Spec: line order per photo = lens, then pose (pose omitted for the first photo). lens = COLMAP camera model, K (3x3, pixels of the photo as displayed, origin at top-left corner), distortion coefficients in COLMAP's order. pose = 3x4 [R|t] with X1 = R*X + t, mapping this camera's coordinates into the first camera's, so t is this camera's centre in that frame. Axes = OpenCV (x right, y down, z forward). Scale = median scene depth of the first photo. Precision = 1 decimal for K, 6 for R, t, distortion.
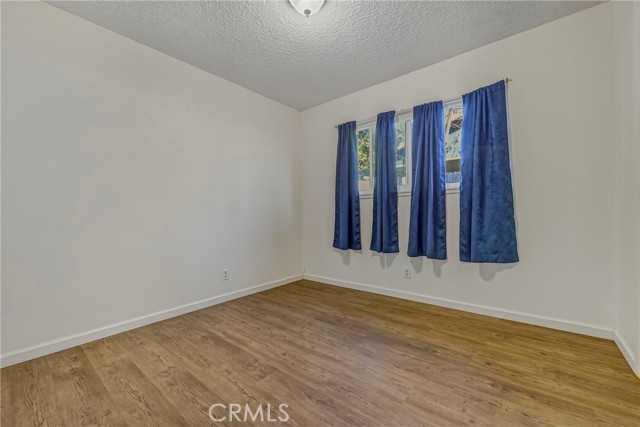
lens RADIAL K [[254.7, 0, 319.6], [0, 254.7, 209.6], [0, 0, 1]] dist [-0.001462, -0.000096]
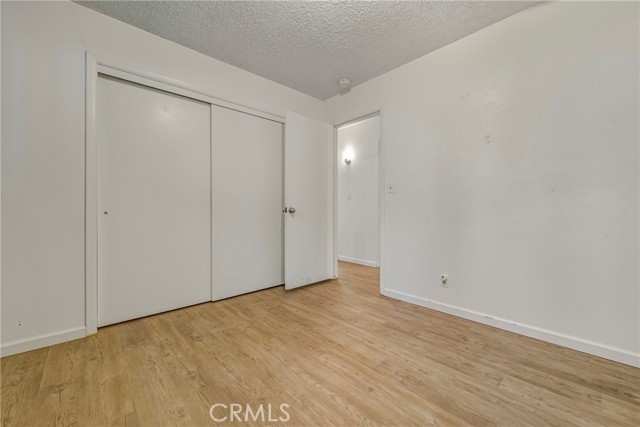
lens RADIAL K [[254.7, 0, 319.6], [0, 254.7, 209.6], [0, 0, 1]] dist [-0.001462, -0.000096]
pose [[-0.990128, 0.015754, 0.139278, -0.109714], [0.013808, 0.999793, -0.014932, 0.034835], [-0.139484, -0.012861, -0.990141, 1.947666]]
